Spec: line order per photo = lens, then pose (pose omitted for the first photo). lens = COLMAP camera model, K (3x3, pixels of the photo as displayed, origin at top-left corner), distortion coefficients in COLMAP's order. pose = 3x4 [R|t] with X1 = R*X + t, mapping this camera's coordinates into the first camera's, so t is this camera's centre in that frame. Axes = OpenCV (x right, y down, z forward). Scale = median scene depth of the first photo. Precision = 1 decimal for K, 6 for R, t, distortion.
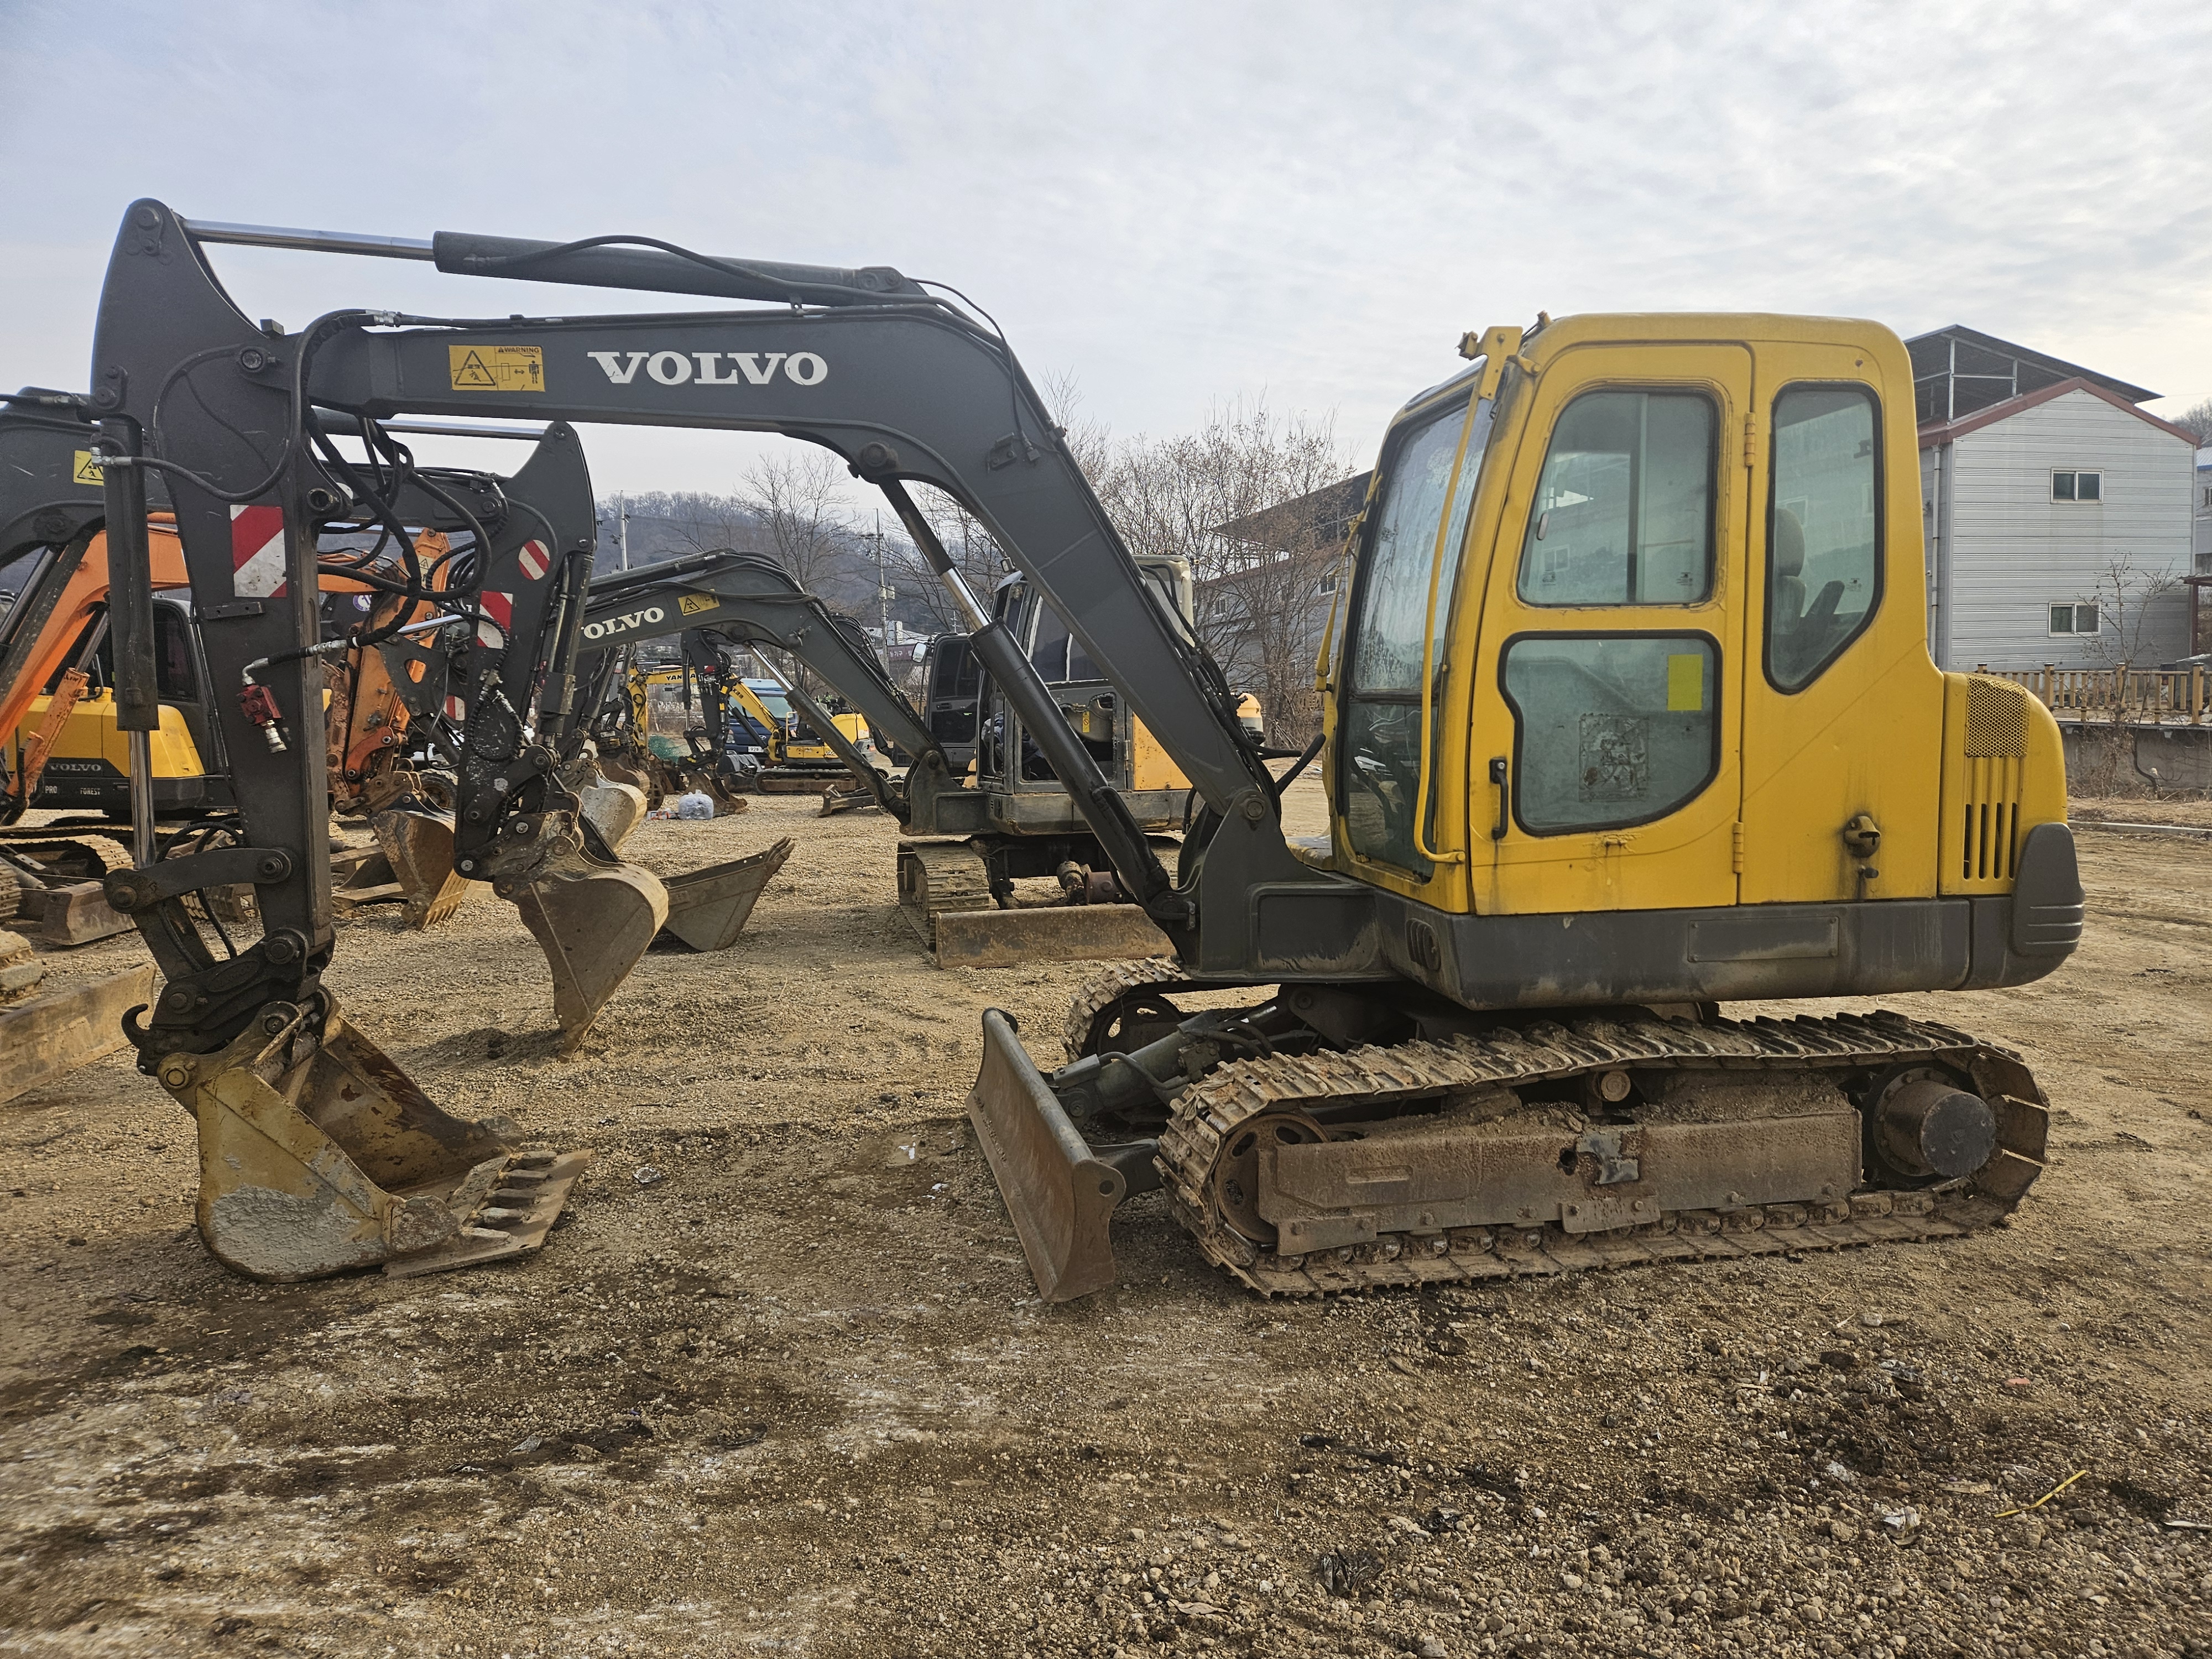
lens RADIAL K [[1432.4, 0, 1106.0], [0, 1432.4, 829.5], [0, 0, 1]] dist [0.076832, -0.068756]
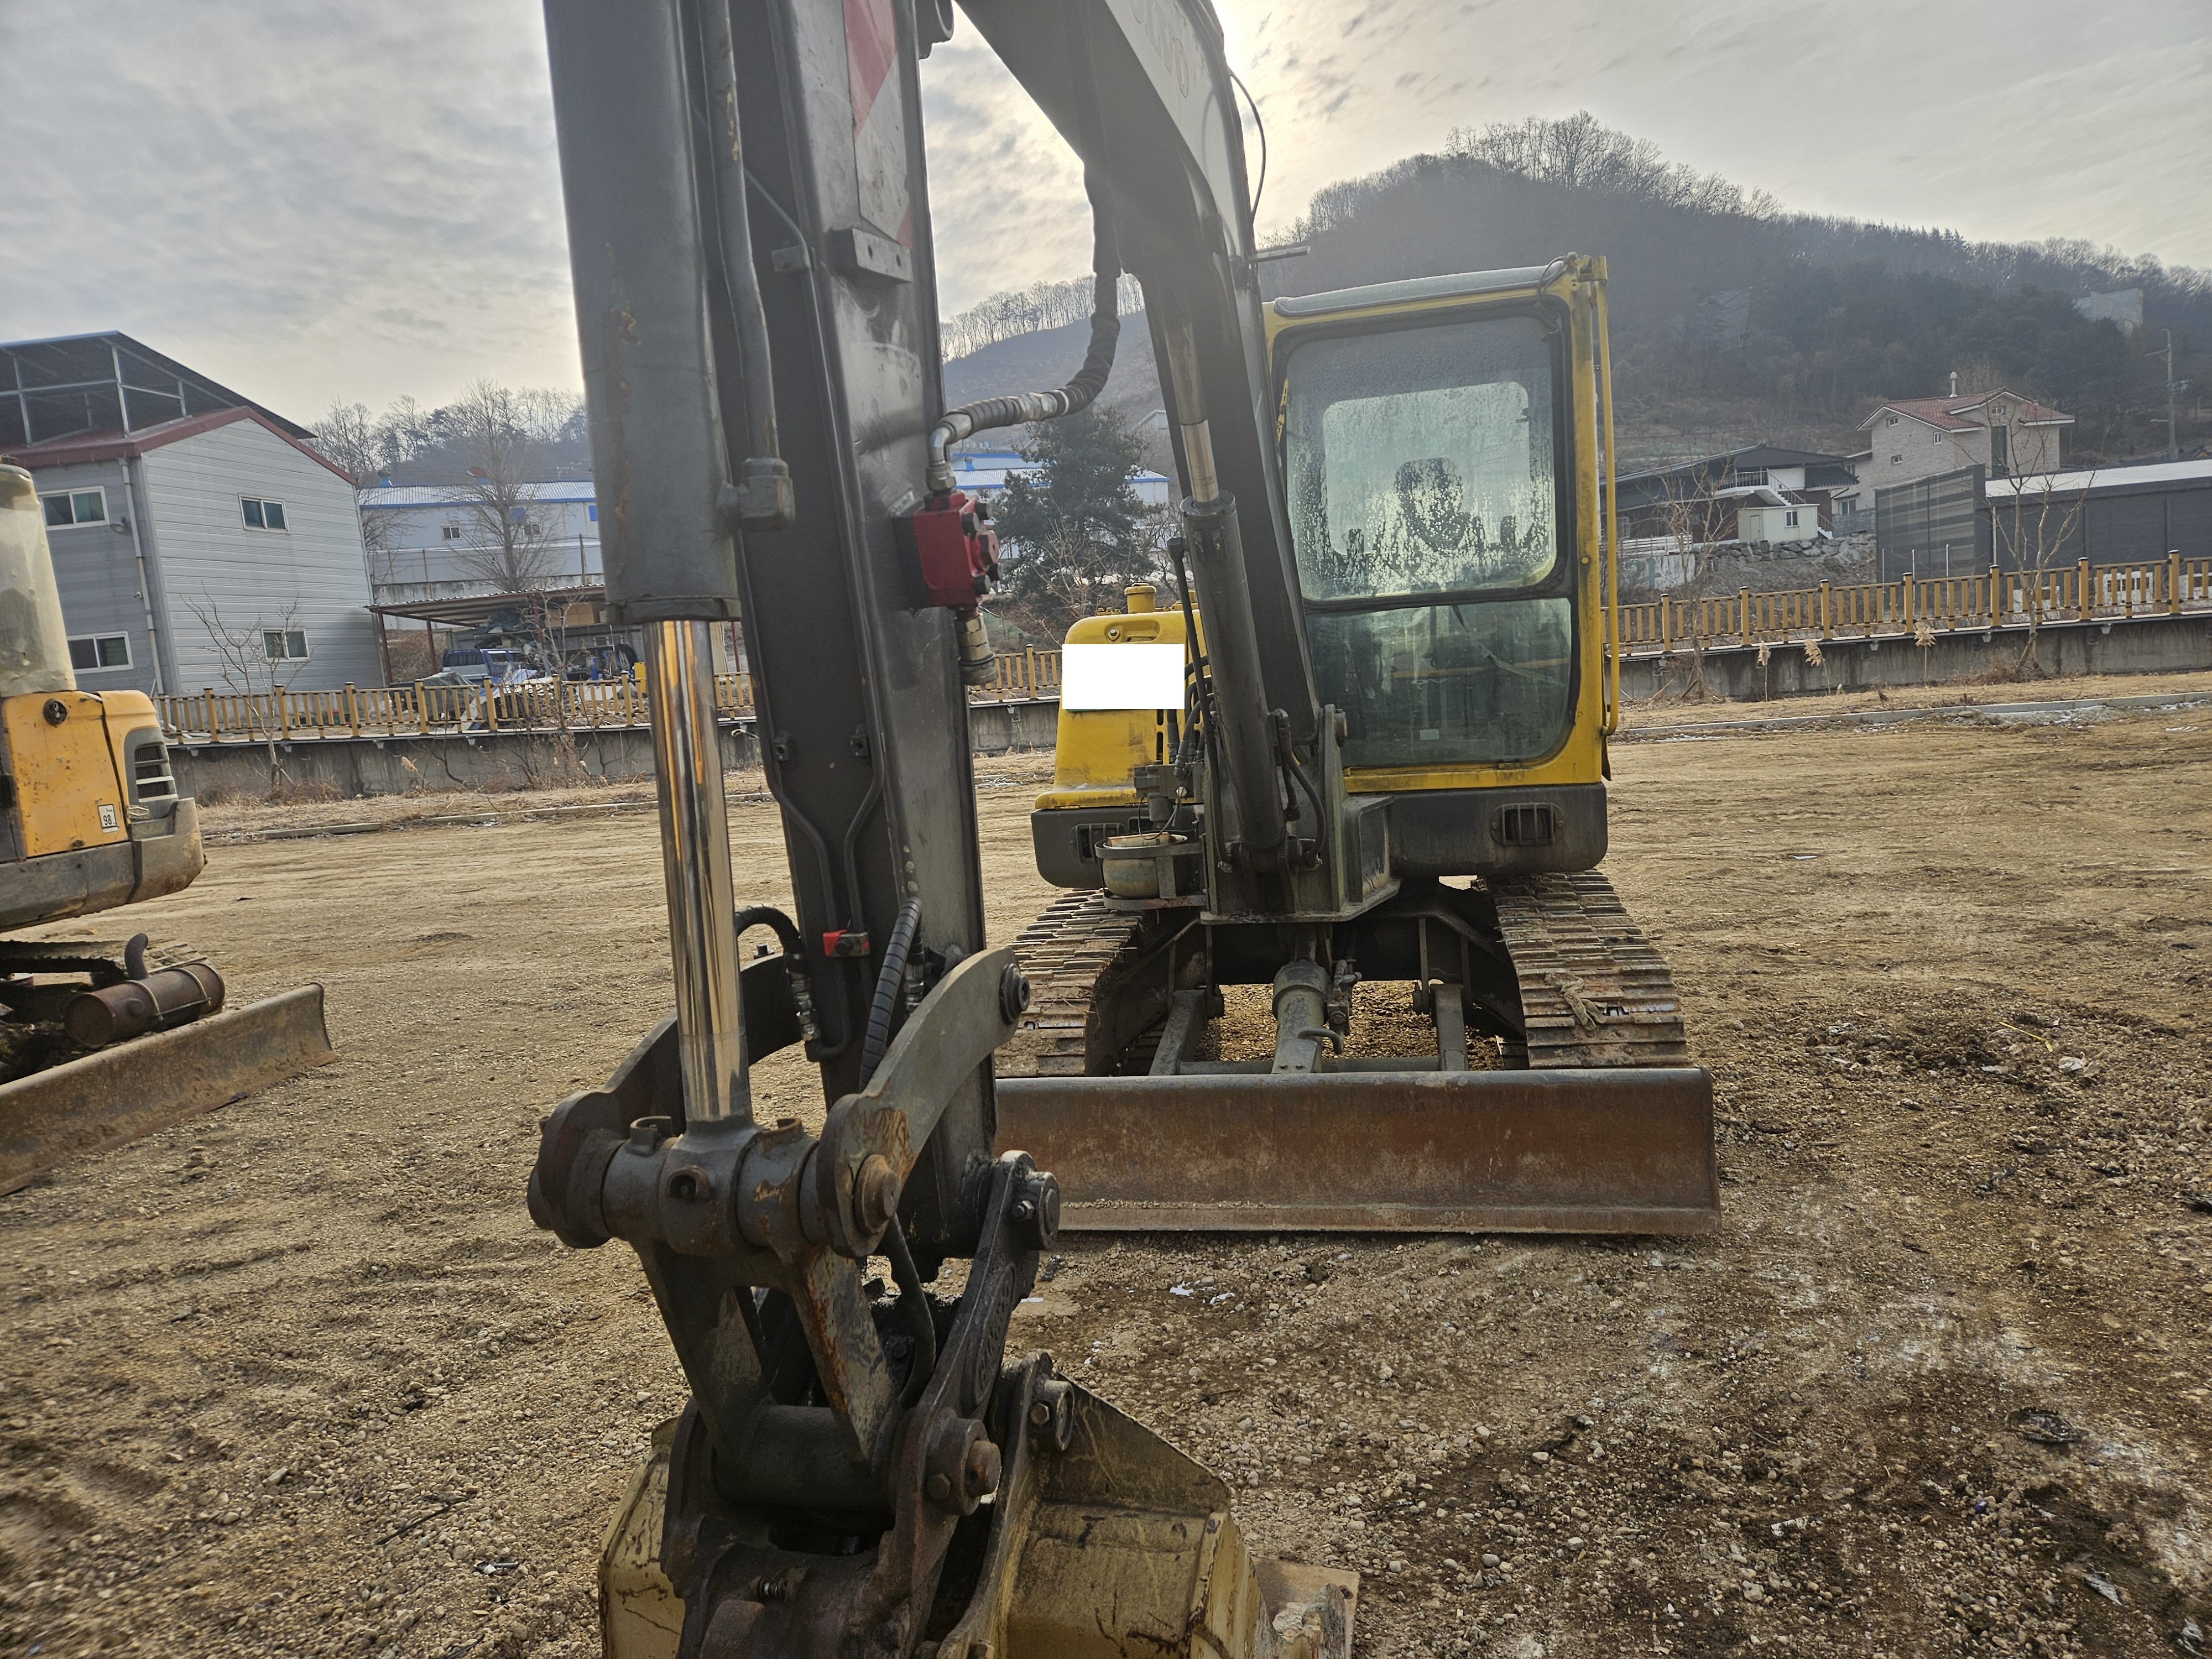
lens RADIAL K [[1477.8, 0, 1098.4], [0, 1477.8, 788.0], [0, 0, 1]] dist [0.088183, -0.072414]
pose [[0.394477, -0.094098, 0.914075, -0.932894], [0.145903, 0.988538, 0.038798, -0.037503], [-0.907249, 0.118061, 0.403685, 0.848717]]
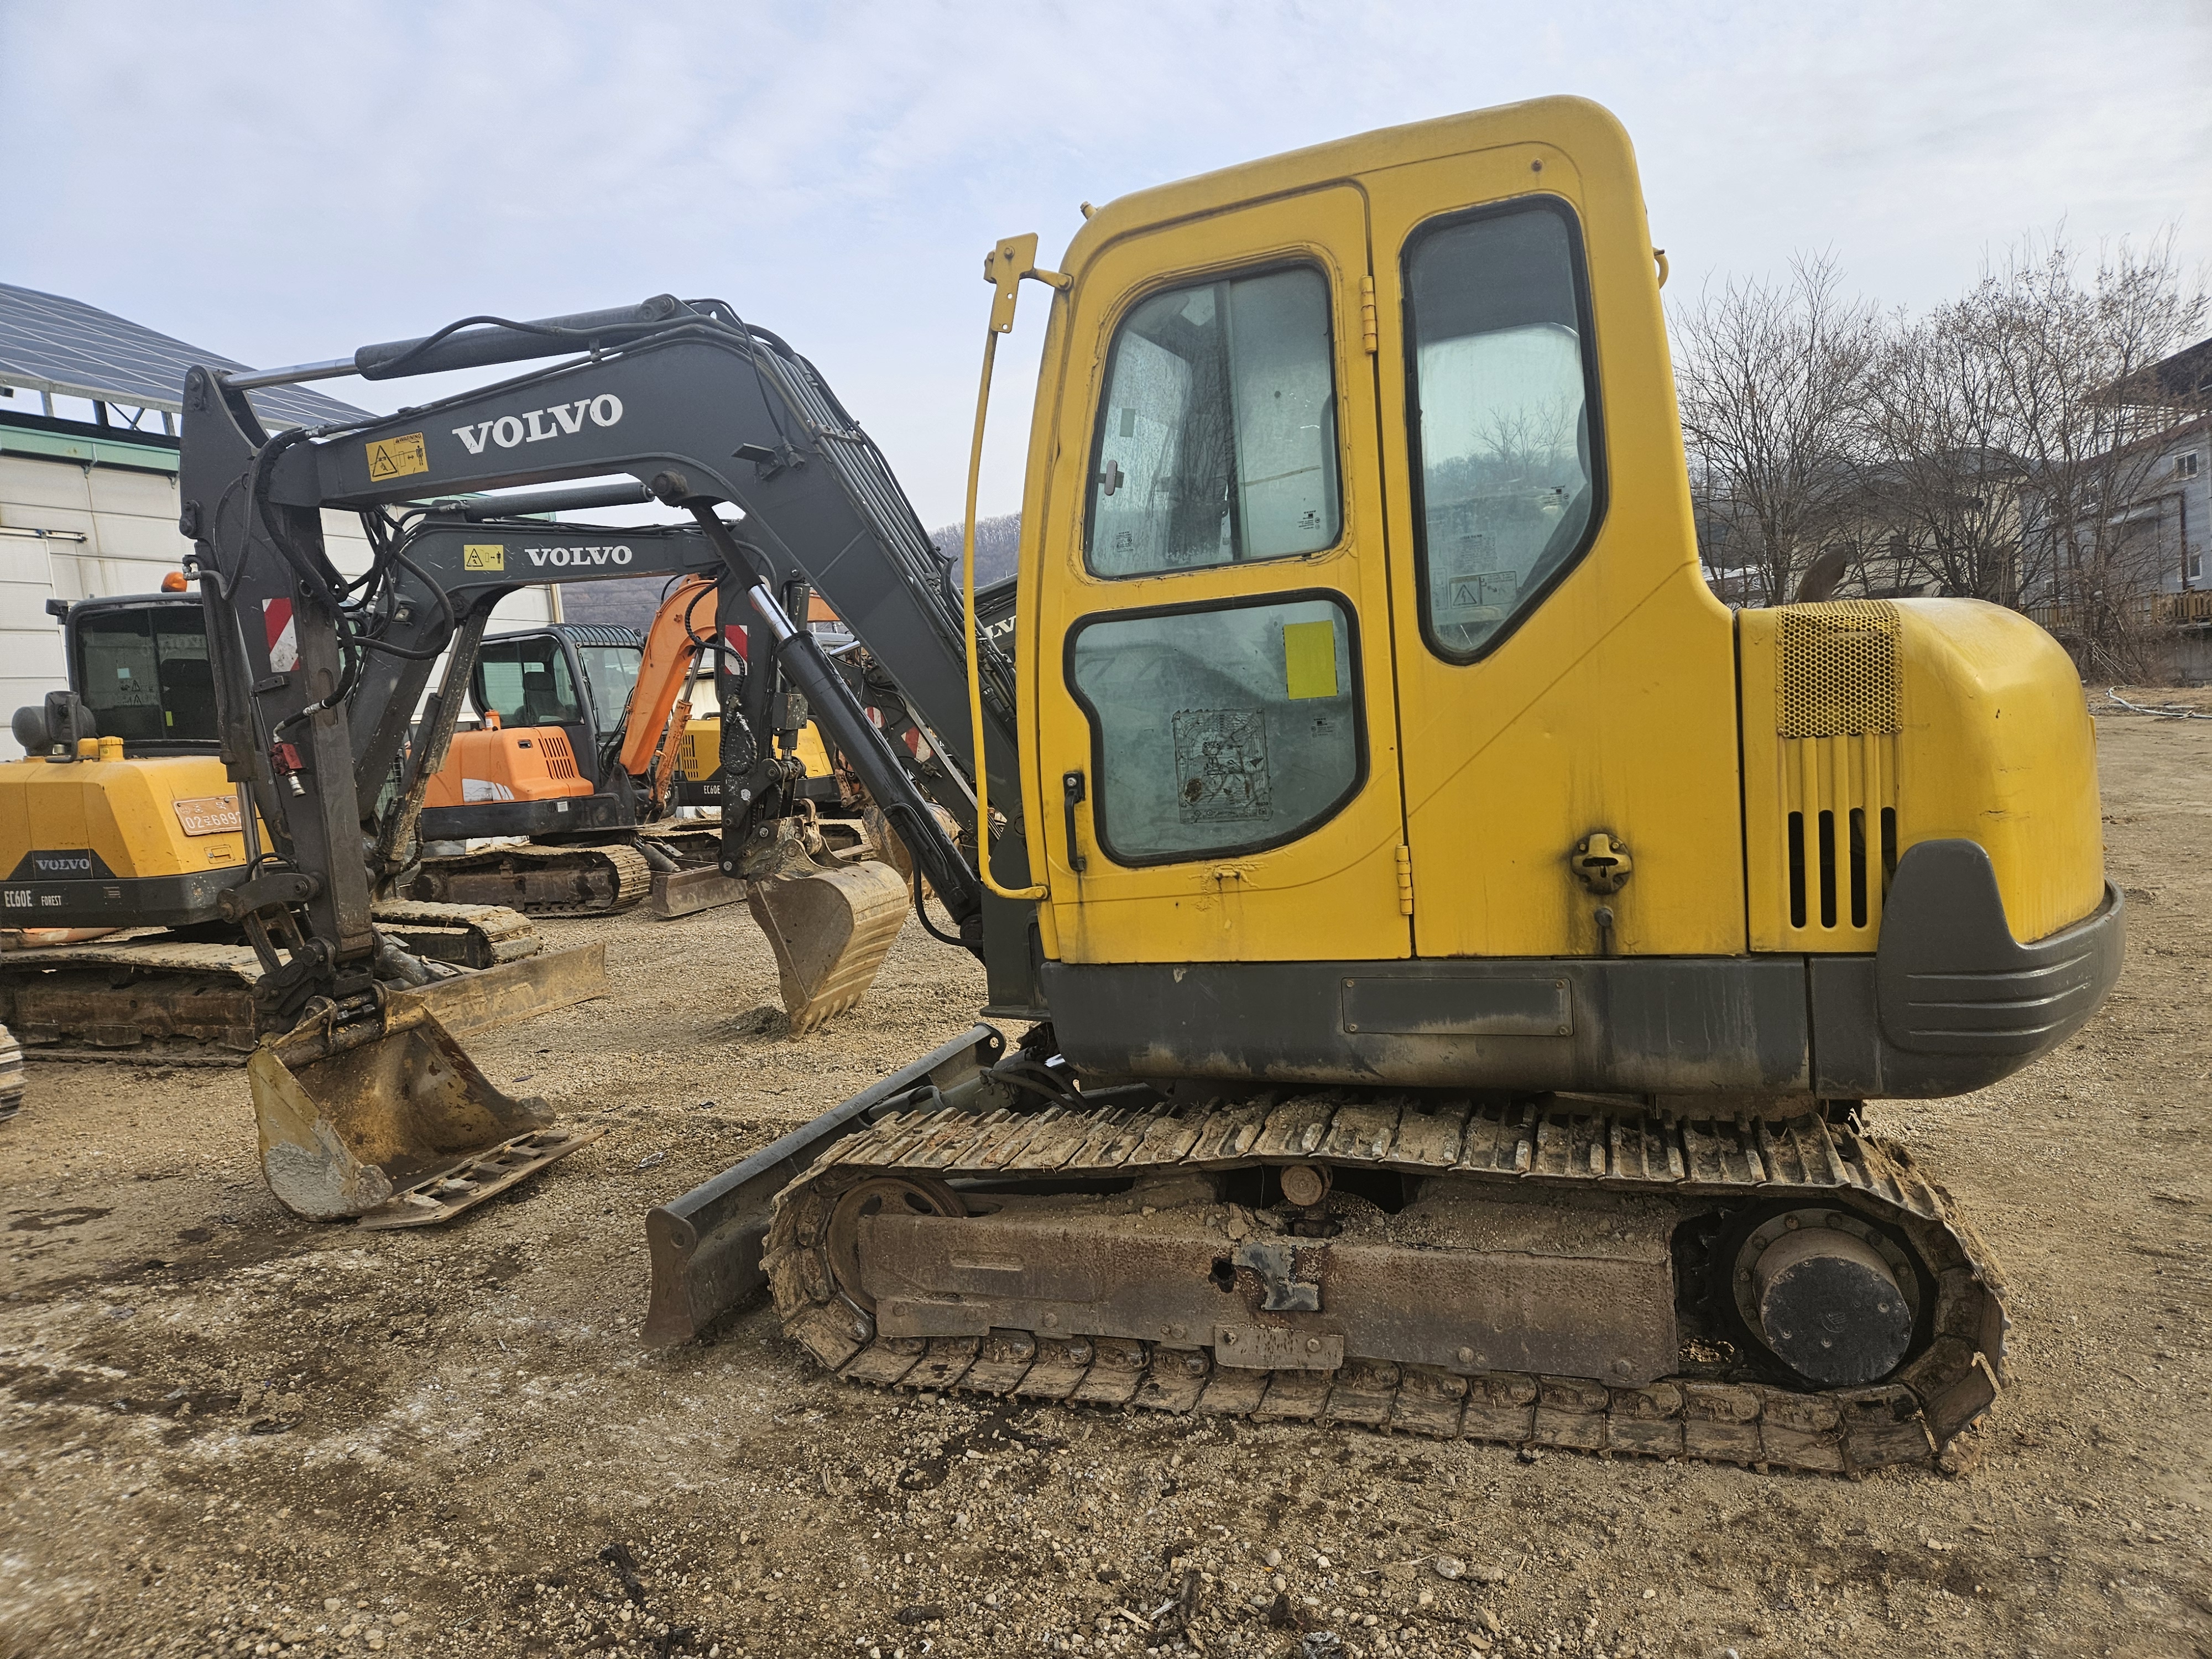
lens RADIAL K [[1432.3, 0, 1088.3], [0, 1432.3, 840.8], [0, 0, 1]] dist [0.068628, -0.059178]
pose [[0.855909, -0.009486, -0.517039, 0.663735], [0.027622, 0.999243, 0.027392, -0.031038], [0.516388, -0.037727, 0.855523, 0.296658]]
